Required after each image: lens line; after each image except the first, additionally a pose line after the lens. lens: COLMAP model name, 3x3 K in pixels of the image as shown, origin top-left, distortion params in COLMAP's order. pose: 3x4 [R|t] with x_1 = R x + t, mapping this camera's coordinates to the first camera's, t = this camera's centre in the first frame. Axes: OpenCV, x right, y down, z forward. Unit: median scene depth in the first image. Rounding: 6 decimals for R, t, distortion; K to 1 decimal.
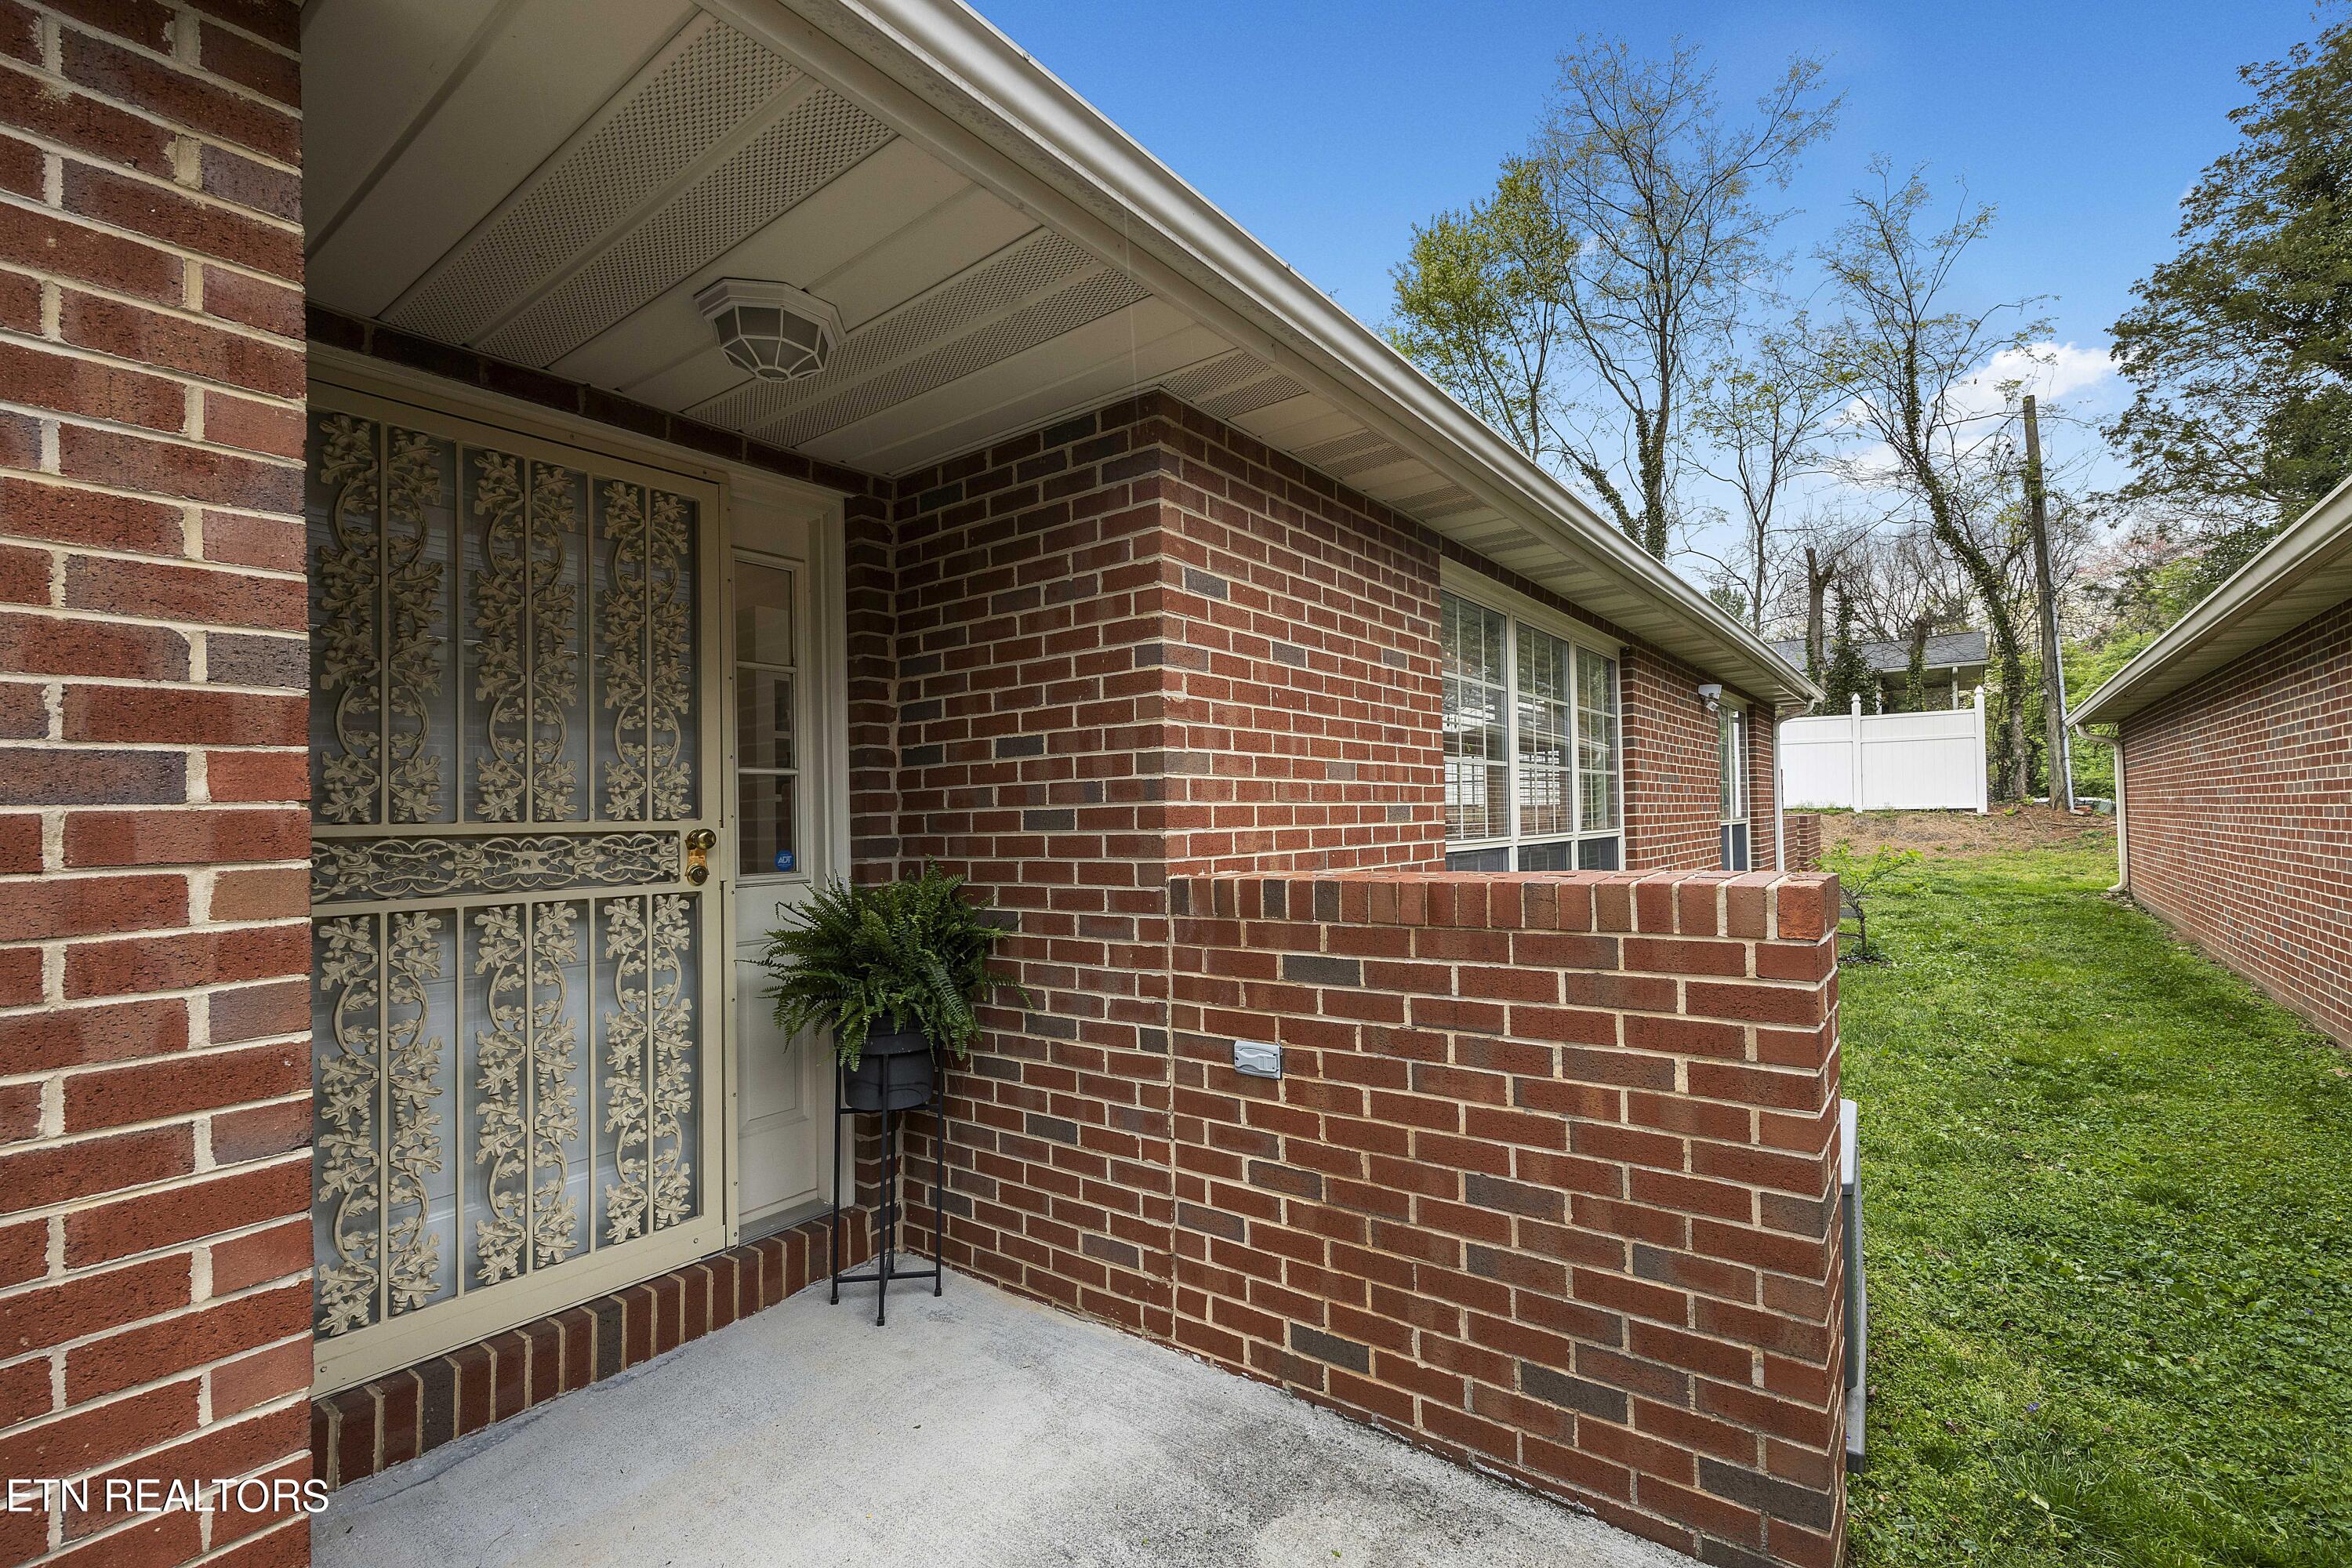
lens RADIAL K [[1030.3, 0, 1162.8], [0, 1030.3, 811.7], [0, 0, 1]] dist [0.018346, -0.000230]
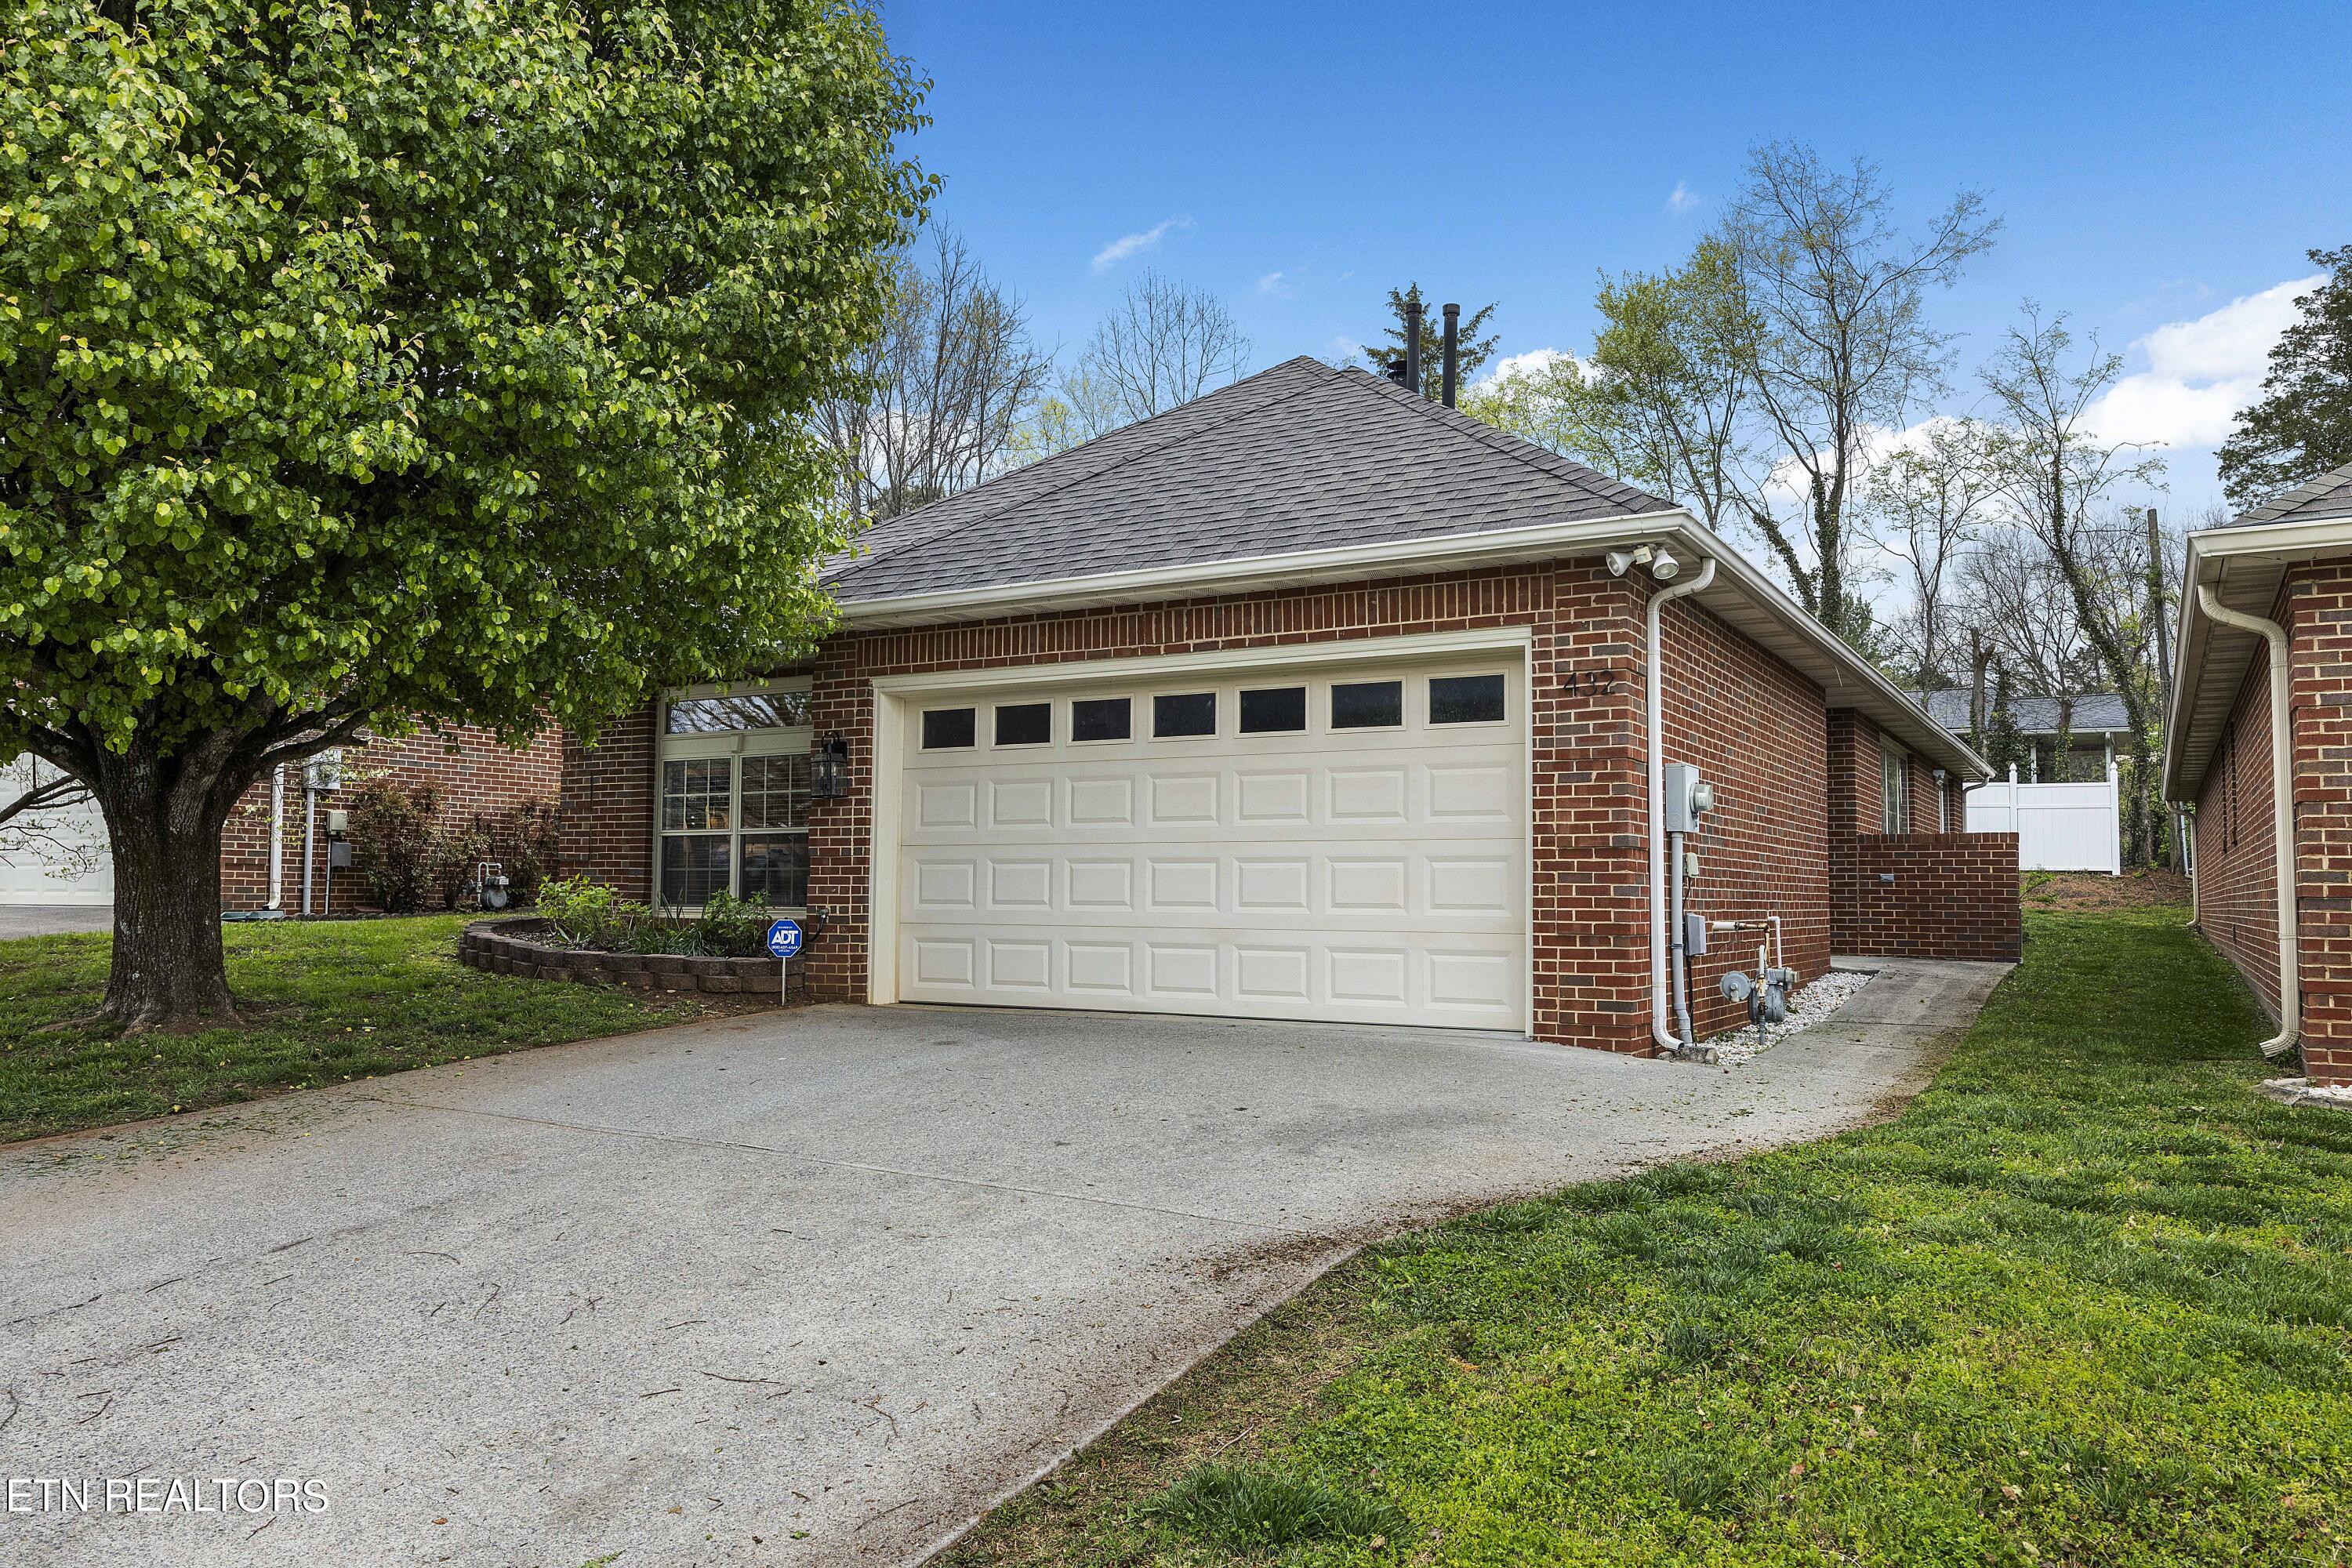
lens RADIAL K [[1692.2, 0, 1173.4], [0, 1692.2, 774.8], [0, 0, 1]] dist [0.008714, 0.003332]
pose [[0.990536, 0.042263, 0.130584, -0.435658], [-0.033978, 0.997304, -0.065034, 0.044067], [-0.132980, 0.059982, 0.989302, -0.640319]]
